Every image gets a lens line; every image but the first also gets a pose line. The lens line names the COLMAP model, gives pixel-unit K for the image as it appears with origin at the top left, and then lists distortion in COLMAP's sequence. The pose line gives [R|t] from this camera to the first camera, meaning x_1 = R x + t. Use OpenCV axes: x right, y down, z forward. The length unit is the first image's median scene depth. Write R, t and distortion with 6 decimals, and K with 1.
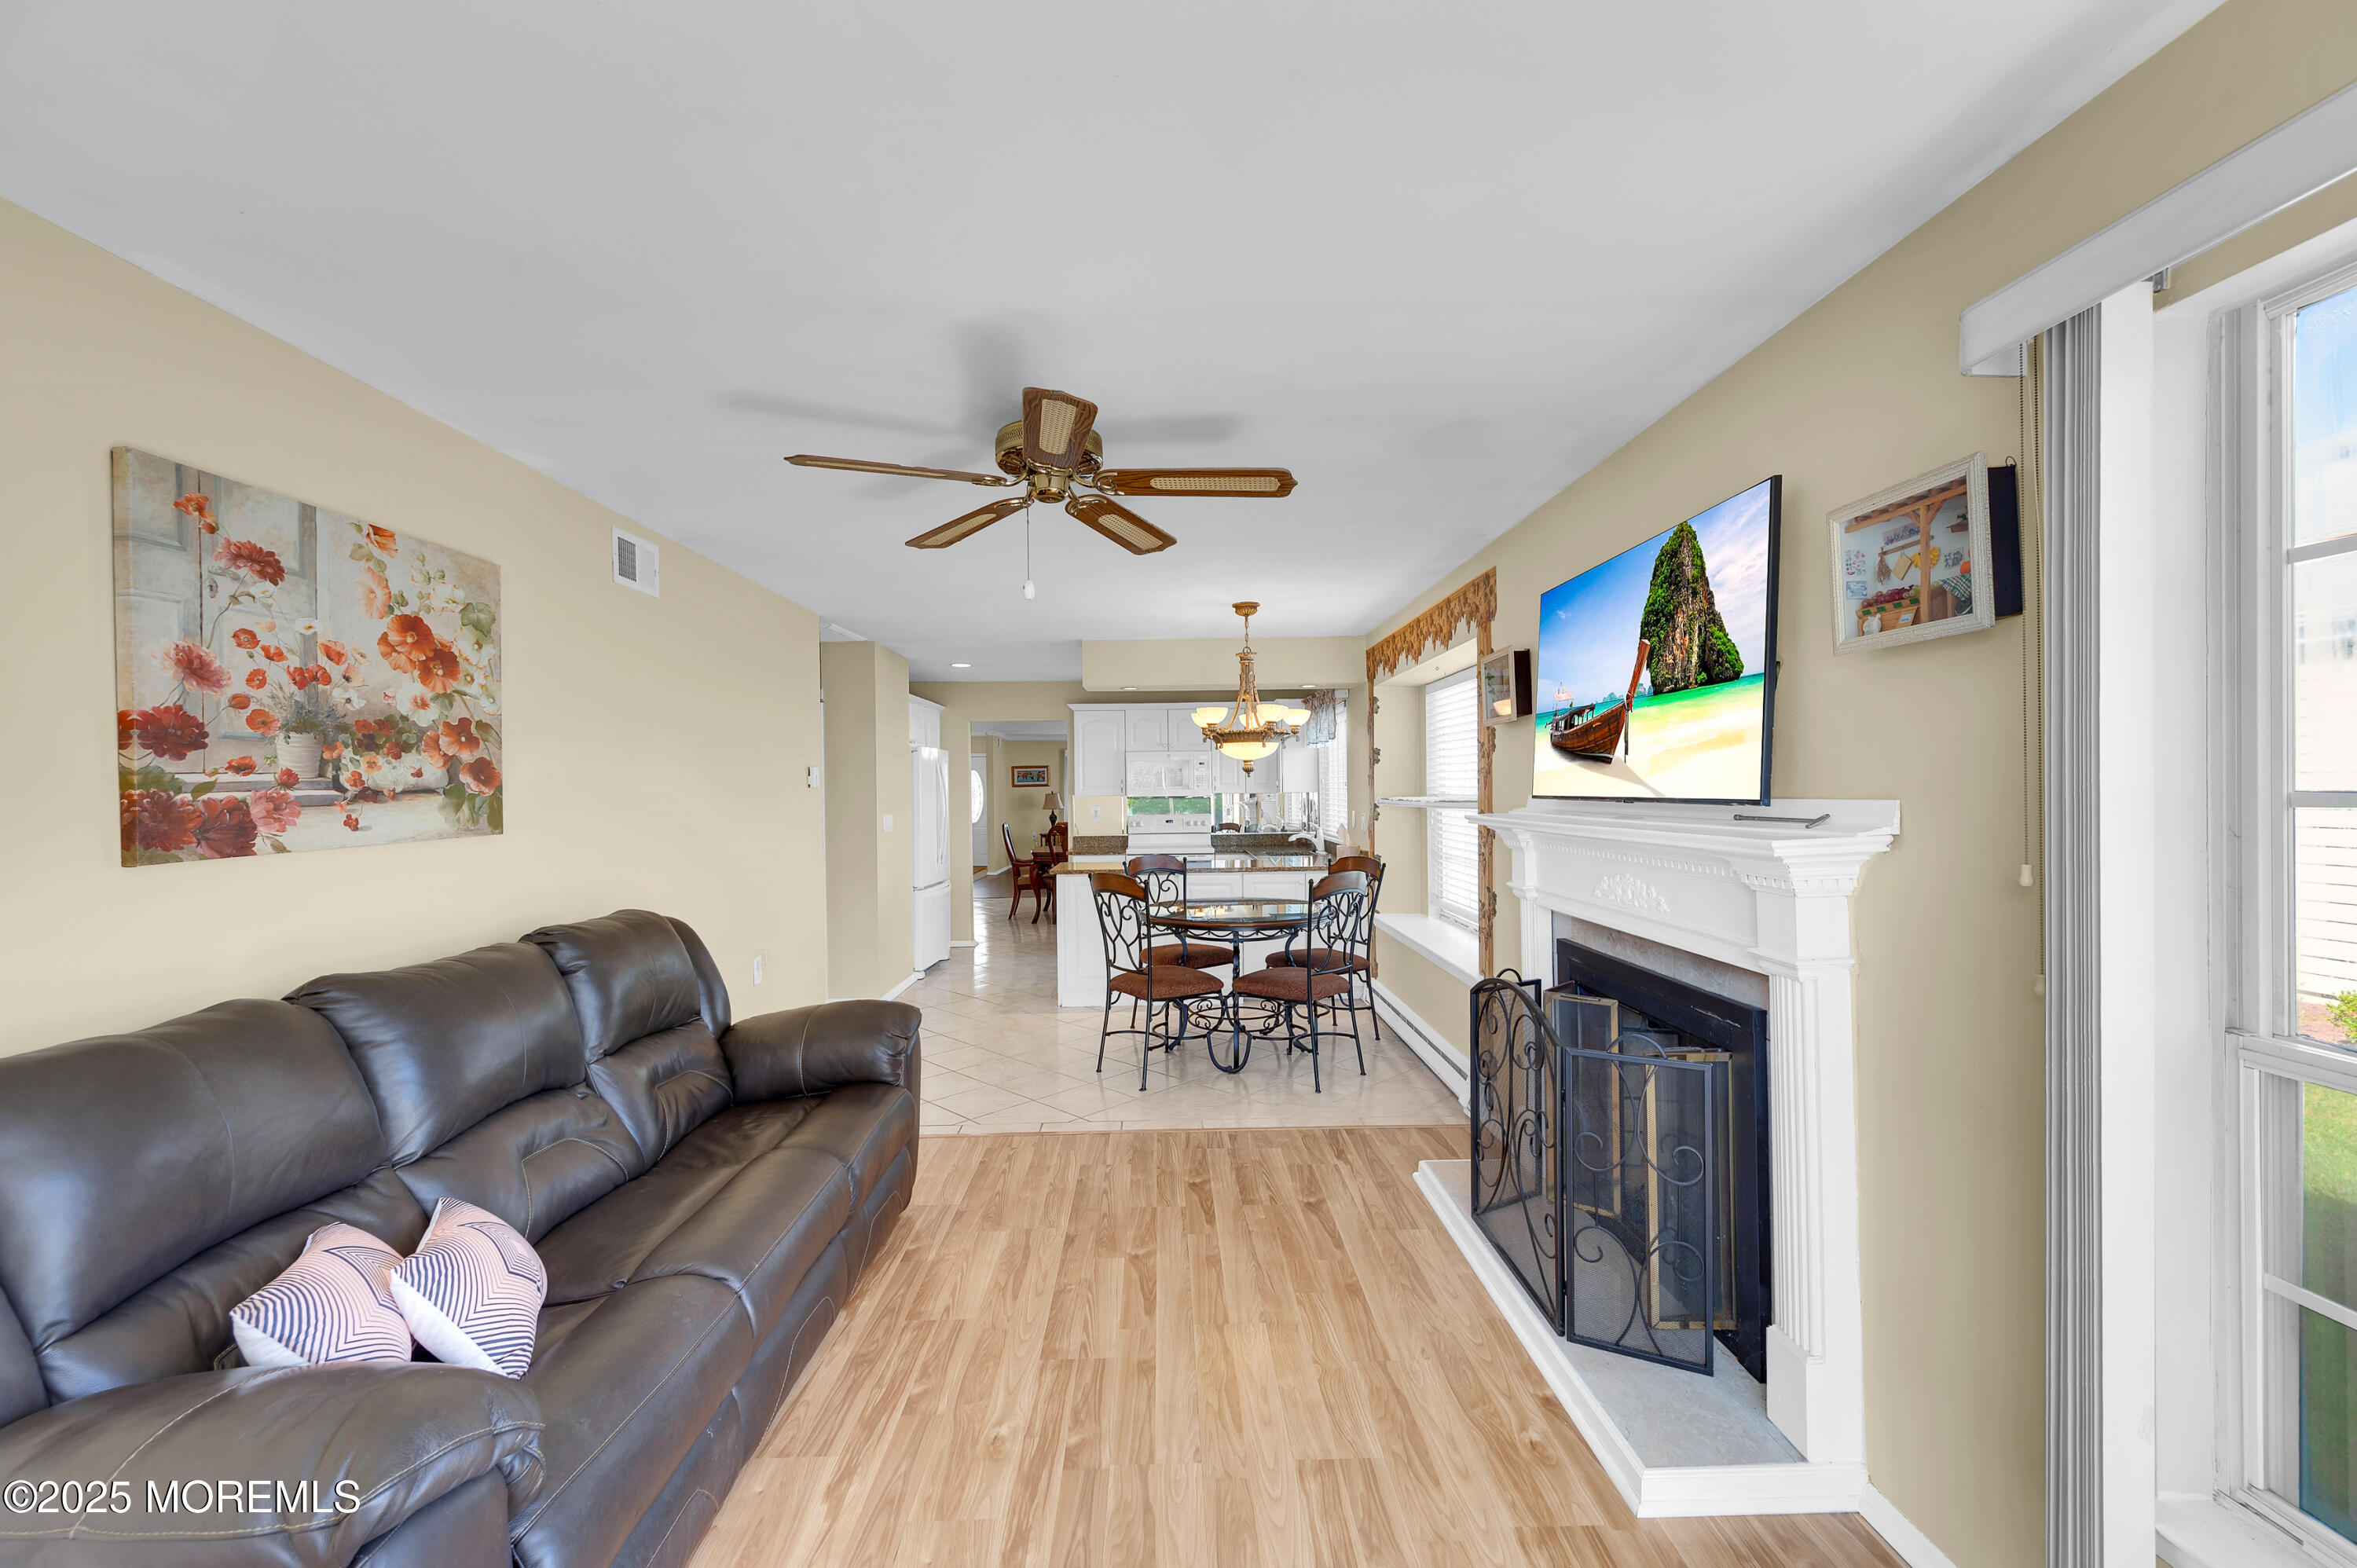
lens RADIAL K [[927.0, 0, 1164.4], [0, 927.0, 790.6], [0, 0, 1]] dist [-0.000960, 0.000444]
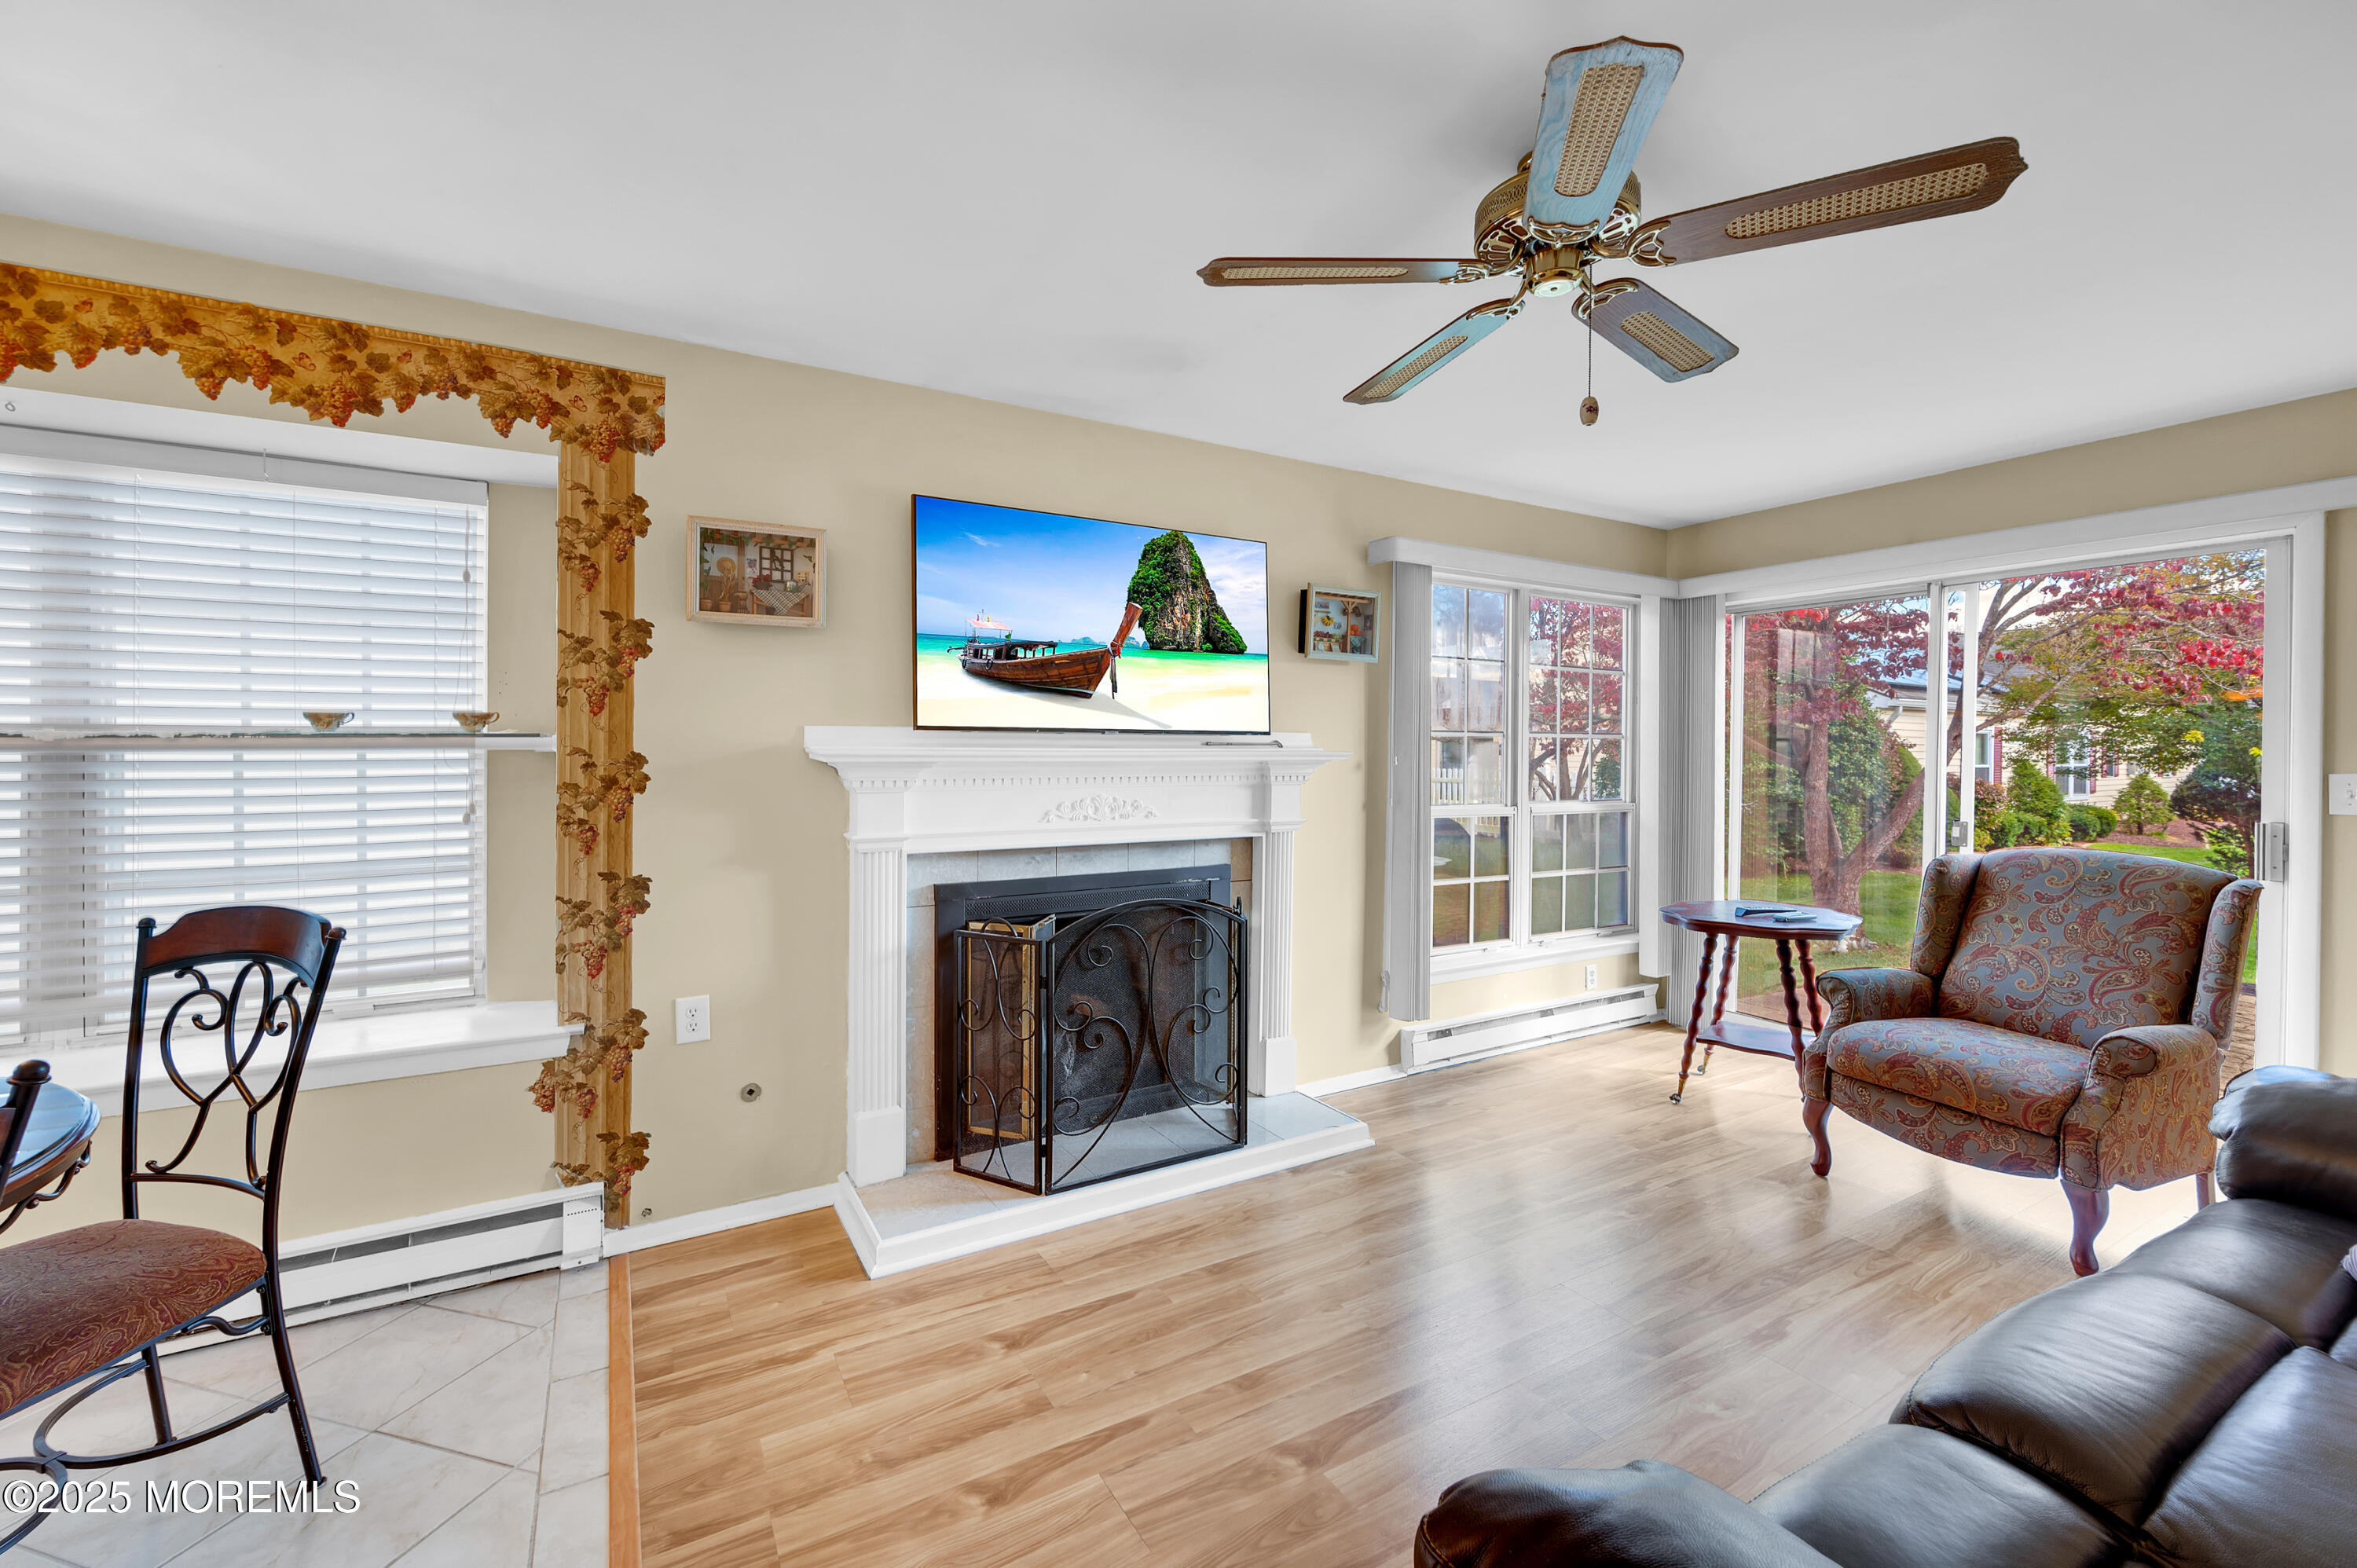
lens RADIAL K [[927.0, 0, 1162.0], [0, 927.0, 745.8], [0, 0, 1]] dist [-0.000960, 0.000444]
pose [[-0.465735, 0.014540, 0.884805, -0.494585], [0.008749, 0.999892, -0.011826, 0.037211], [-0.884881, 0.002234, -0.465812, 1.268328]]
